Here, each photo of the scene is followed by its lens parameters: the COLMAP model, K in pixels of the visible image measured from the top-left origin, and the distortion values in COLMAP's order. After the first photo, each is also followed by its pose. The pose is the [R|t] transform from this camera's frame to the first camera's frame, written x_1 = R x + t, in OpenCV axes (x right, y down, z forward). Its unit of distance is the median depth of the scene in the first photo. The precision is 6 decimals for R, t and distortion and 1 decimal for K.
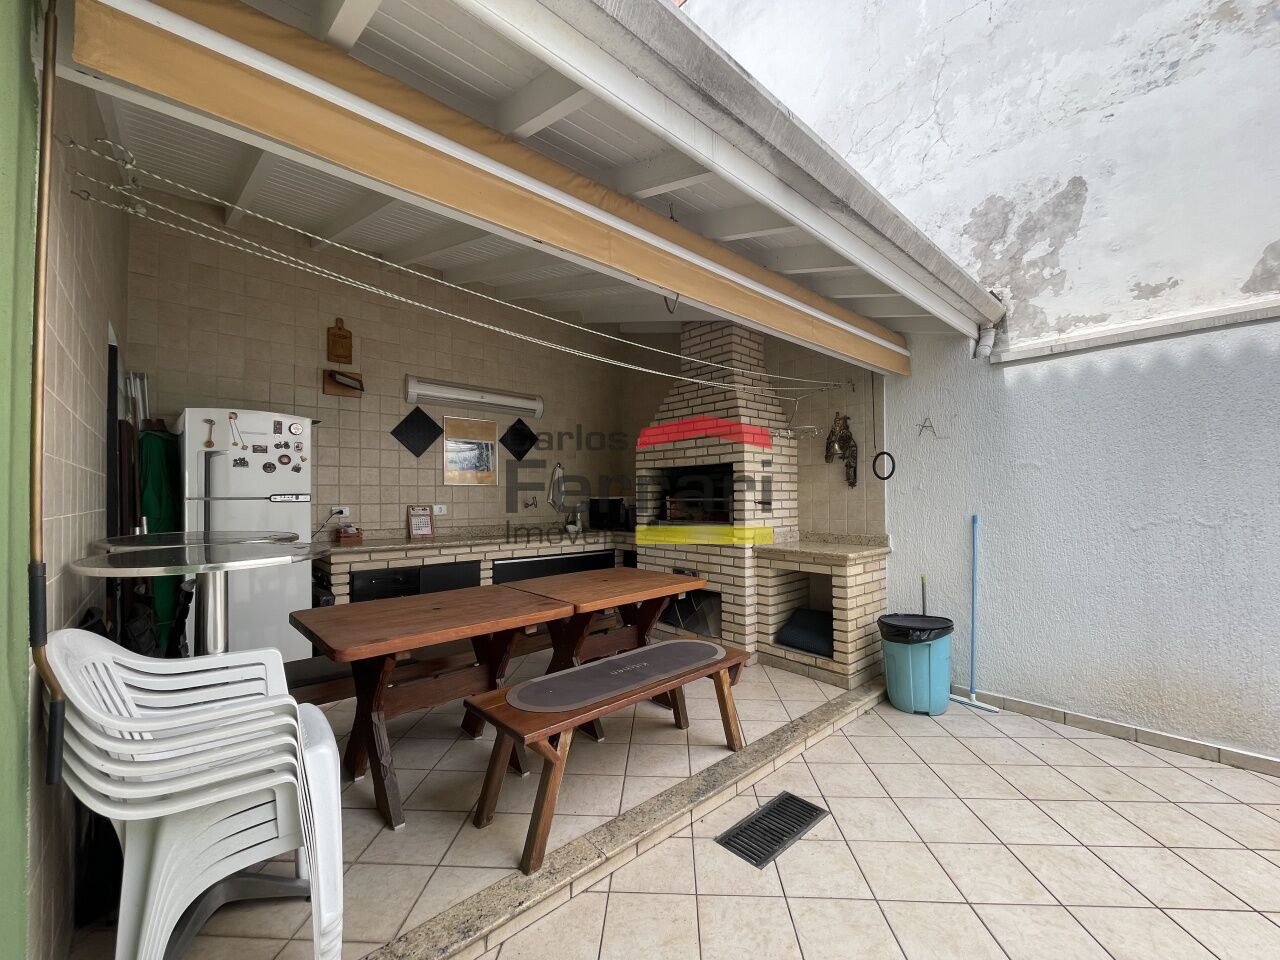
lens RADIAL K [[520.5, 0, 653.6], [0, 520.5, 489.0], [0, 0, 1]] dist [-0.009238, -0.000217]
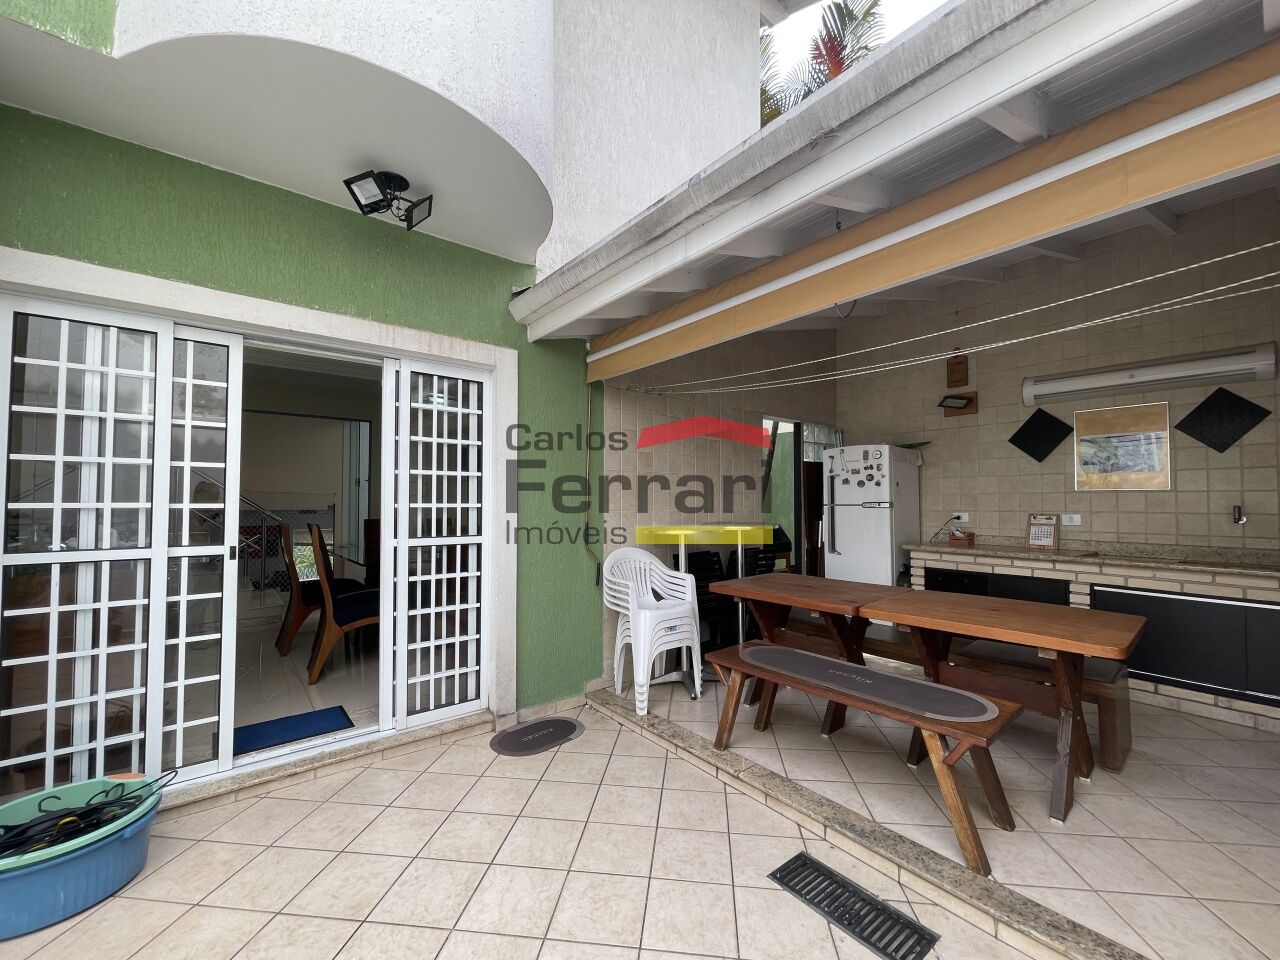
lens RADIAL K [[520.8, 0, 646.2], [0, 520.8, 489.3], [0, 0, 1]] dist [0.001892, 0.000521]
pose [[-0.071535, -0.020322, -0.997231, 0.663504], [0.012676, 0.999693, -0.021281, -0.002116], [0.997358, -0.014163, -0.071255, 0.448294]]
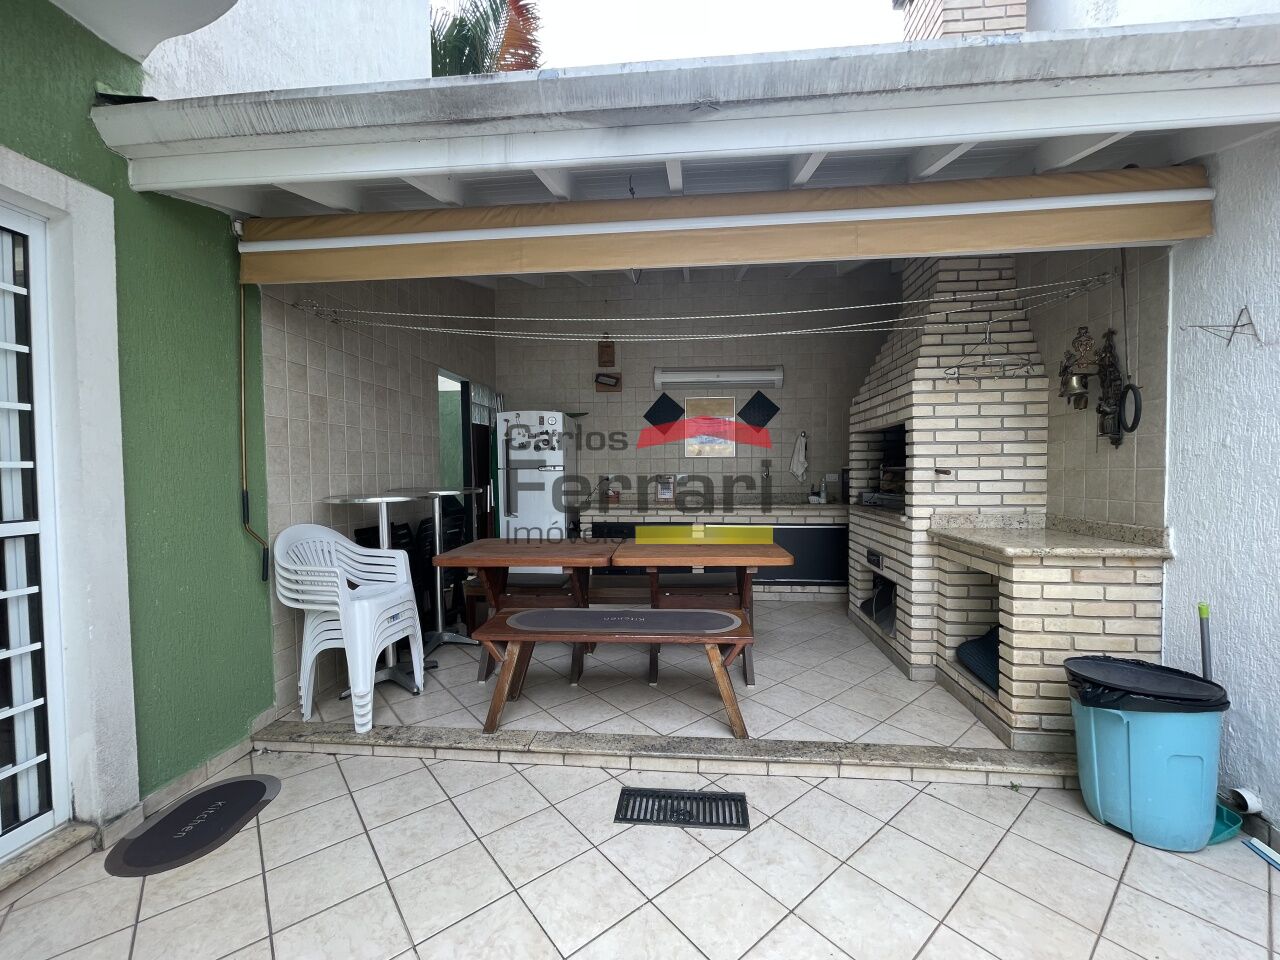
lens RADIAL K [[519.4, 0, 648.0], [0, 519.4, 489.1], [0, 0, 1]] dist [-0.001884, -0.000617]
pose [[0.664268, 0.024409, -0.747096, 0.533874], [0.015037, 0.998828, 0.046004, 0.011545], [0.747344, -0.041793, 0.663122, 0.206914]]
